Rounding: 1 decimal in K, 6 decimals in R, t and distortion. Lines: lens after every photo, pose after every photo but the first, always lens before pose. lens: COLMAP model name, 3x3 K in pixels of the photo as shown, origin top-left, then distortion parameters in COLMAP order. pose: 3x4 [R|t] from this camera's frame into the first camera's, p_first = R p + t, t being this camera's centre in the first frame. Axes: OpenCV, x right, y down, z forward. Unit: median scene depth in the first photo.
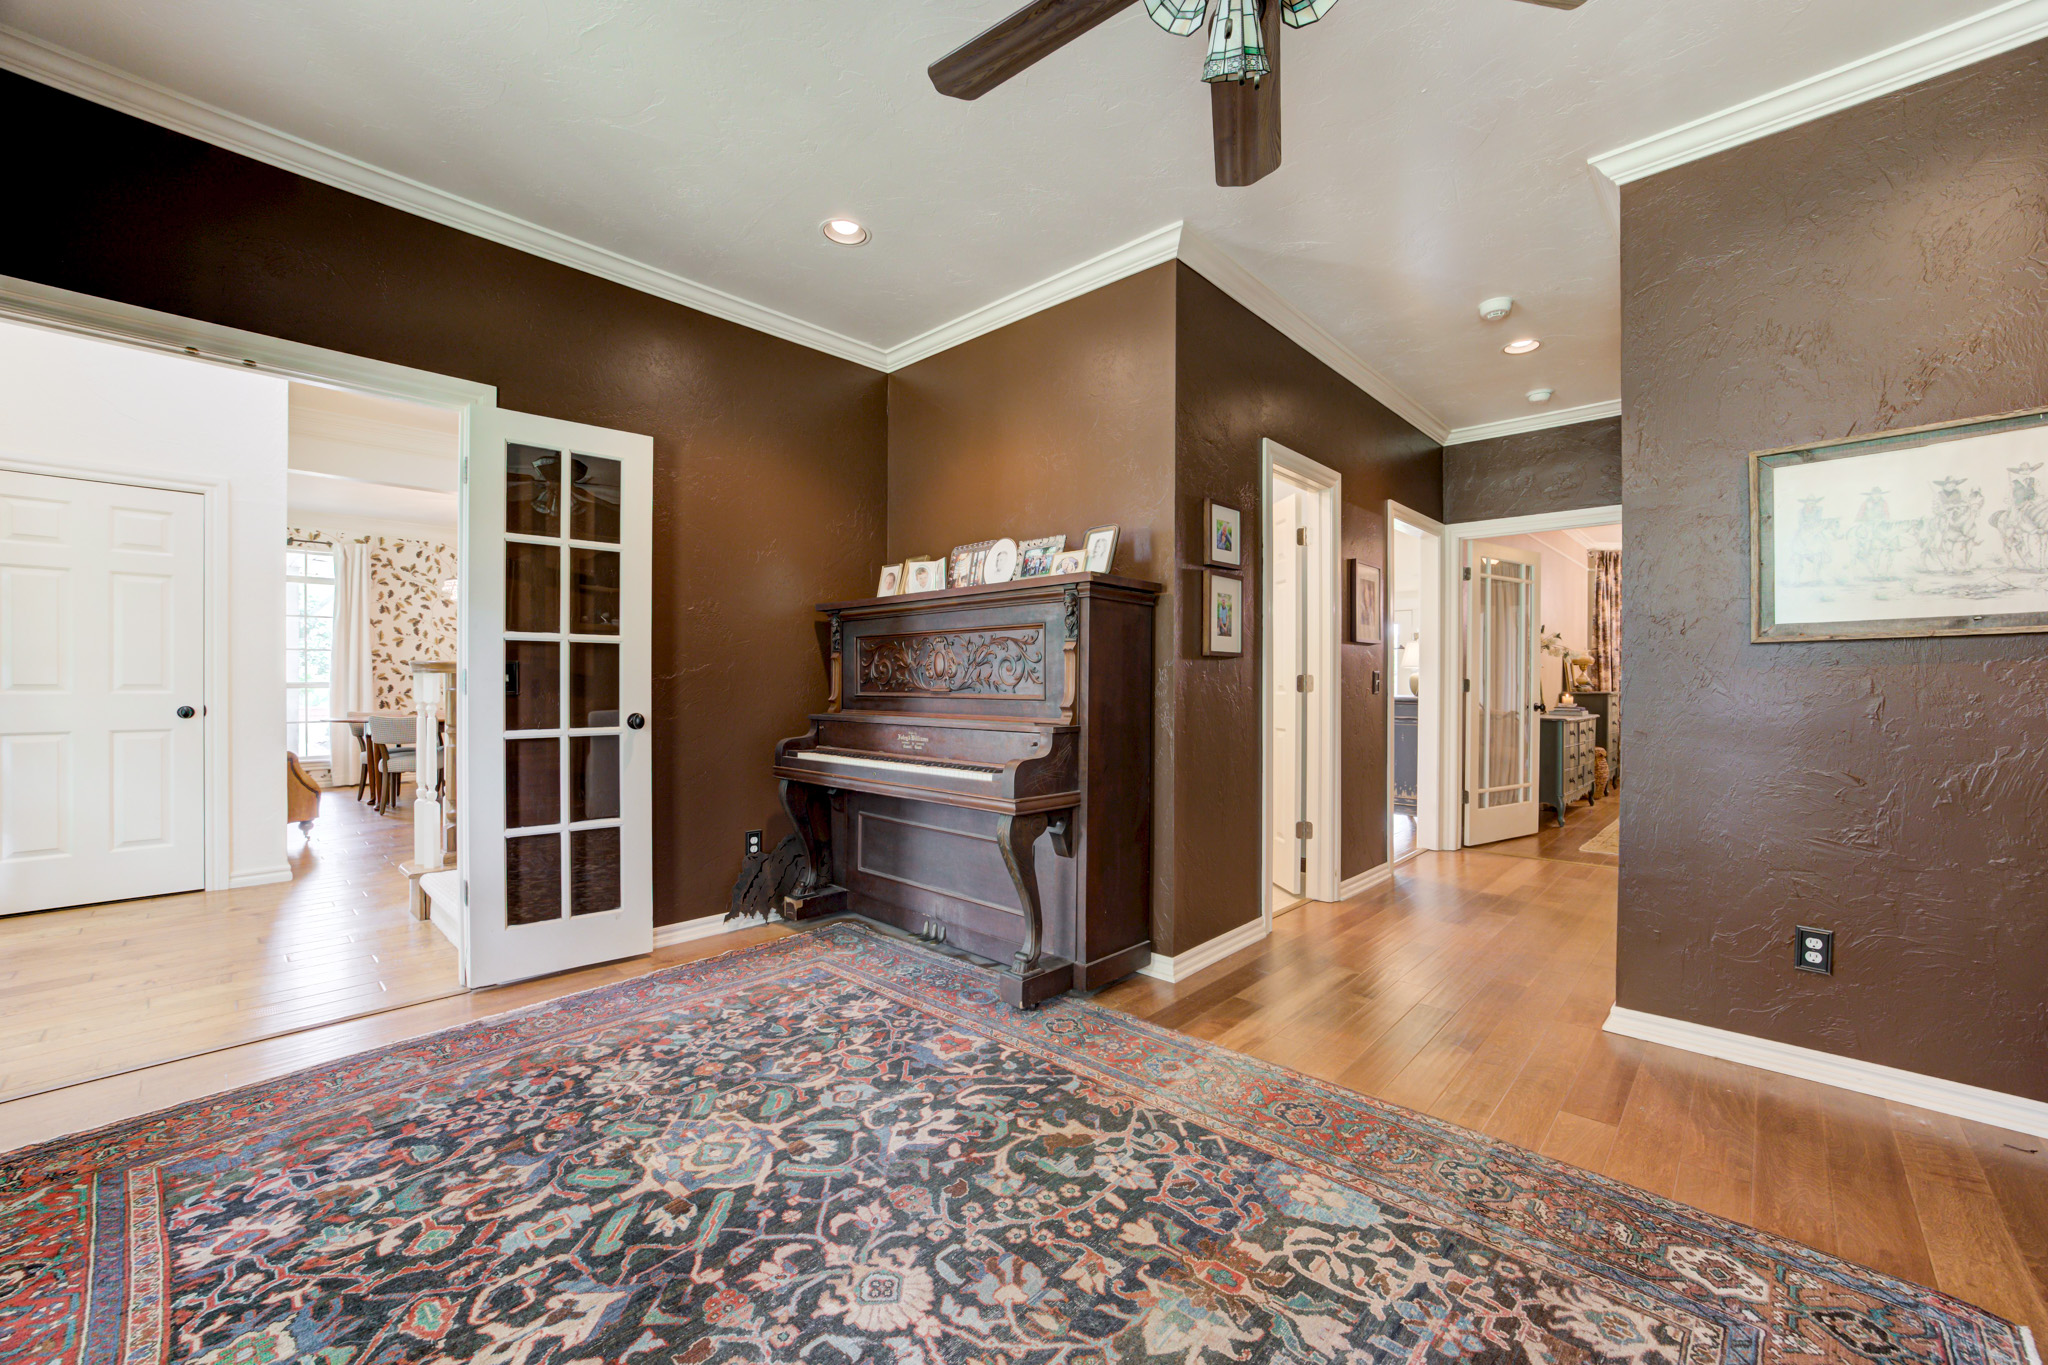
lens RADIAL K [[816.3, 0, 1078.5], [0, 816.3, 688.9], [0, 0, 1]] dist [-0.033153, 0.009323]
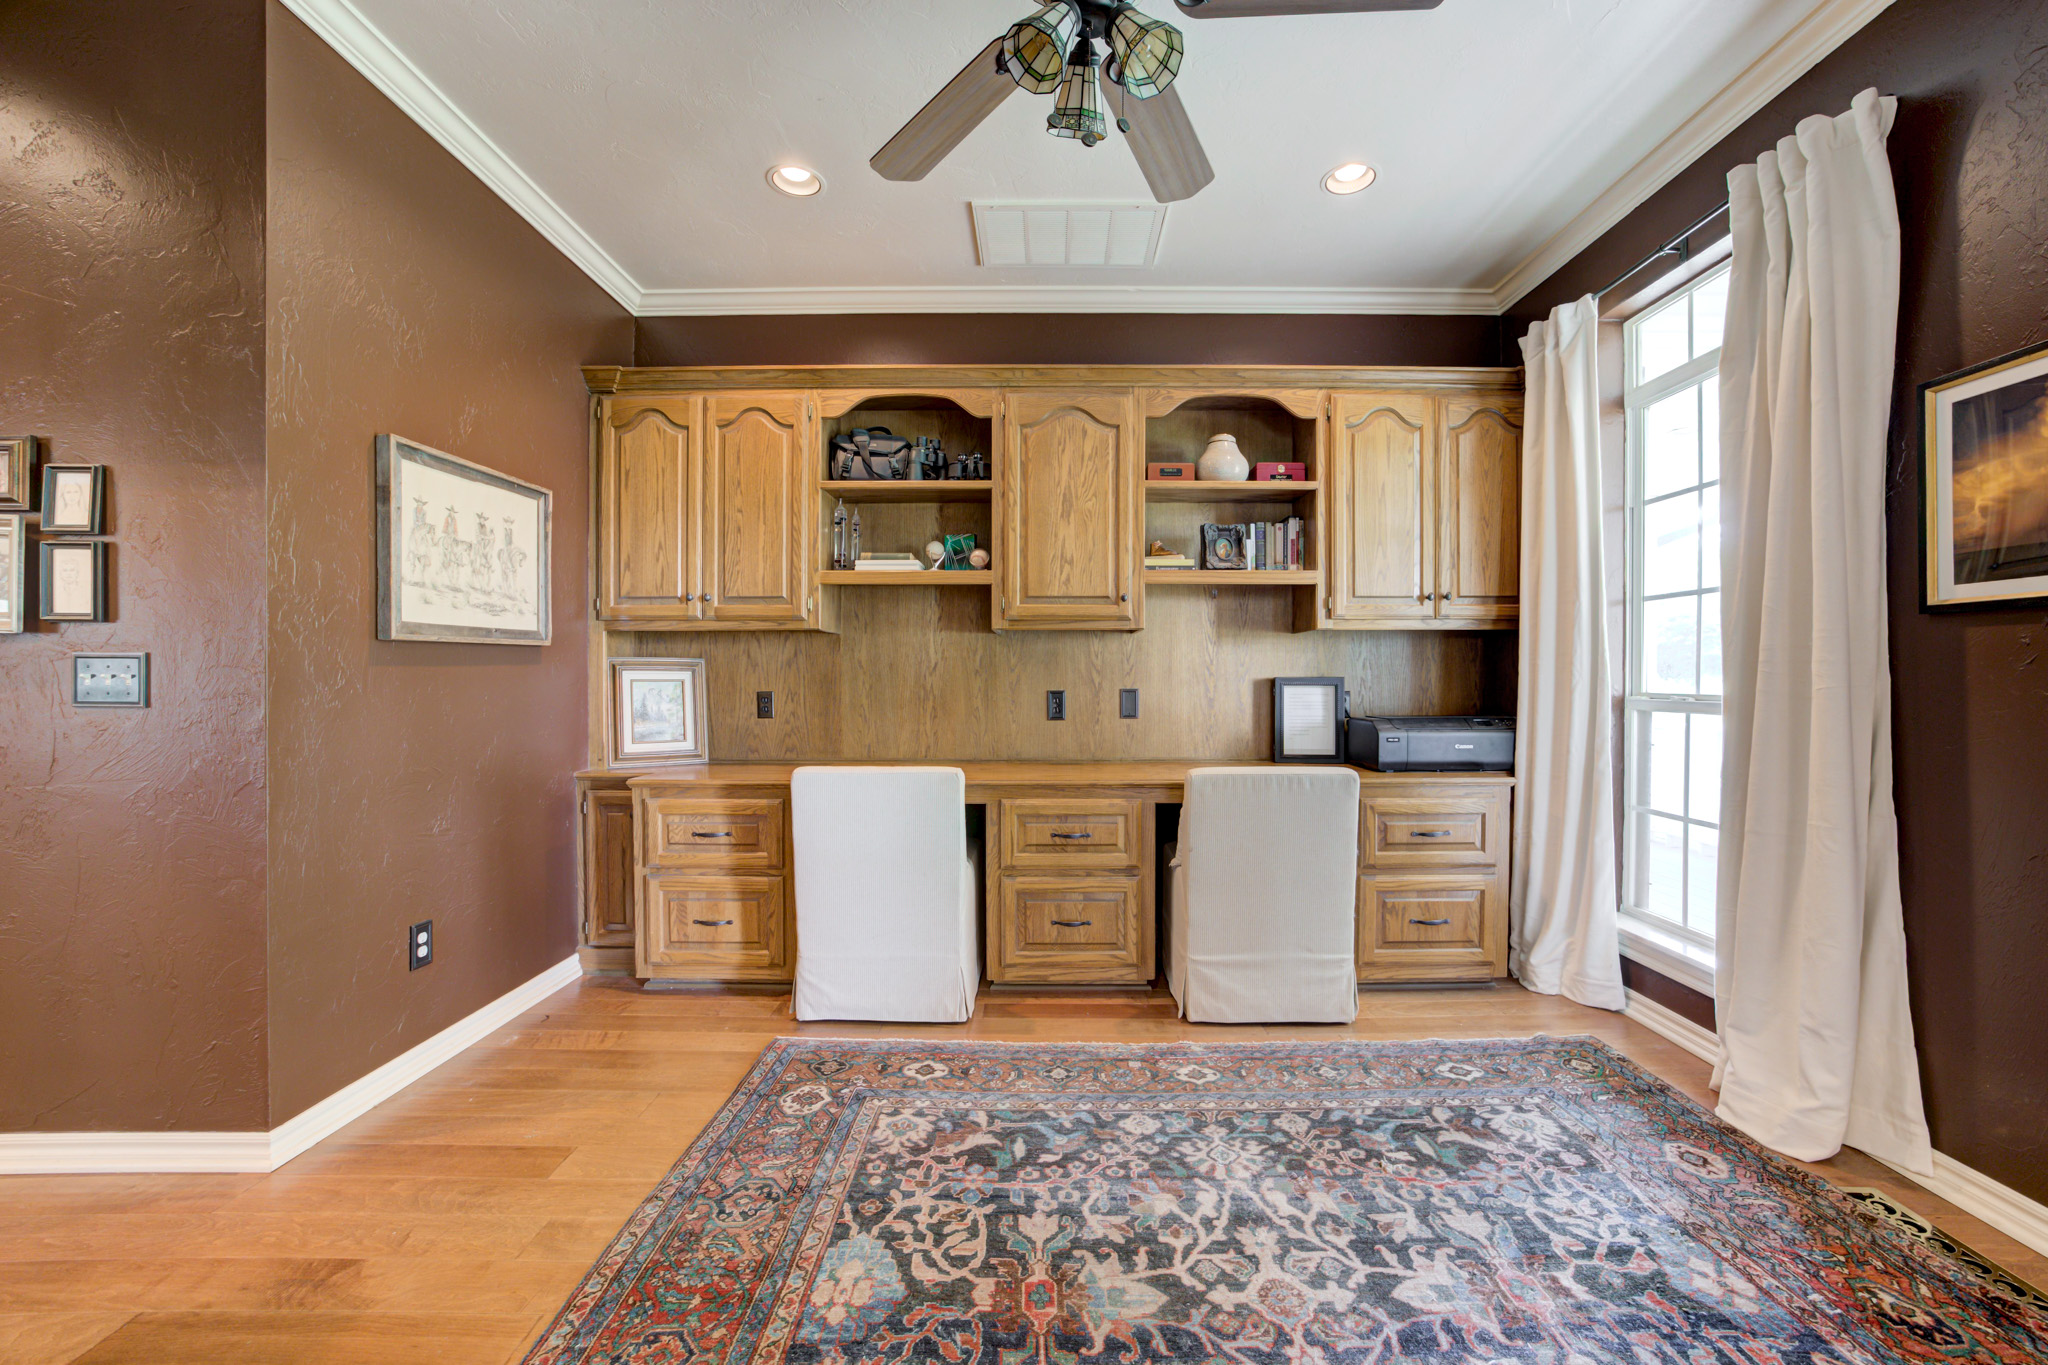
lens RADIAL K [[816.3, 0, 1032.2], [0, 816.3, 682.1], [0, 0, 1]] dist [-0.033153, 0.009323]
pose [[-0.648241, -0.000275, 0.761435, -0.398254], [0.010039, 0.999910, 0.008907, -0.009687], [-0.761369, 0.013418, -0.648180, 1.178227]]
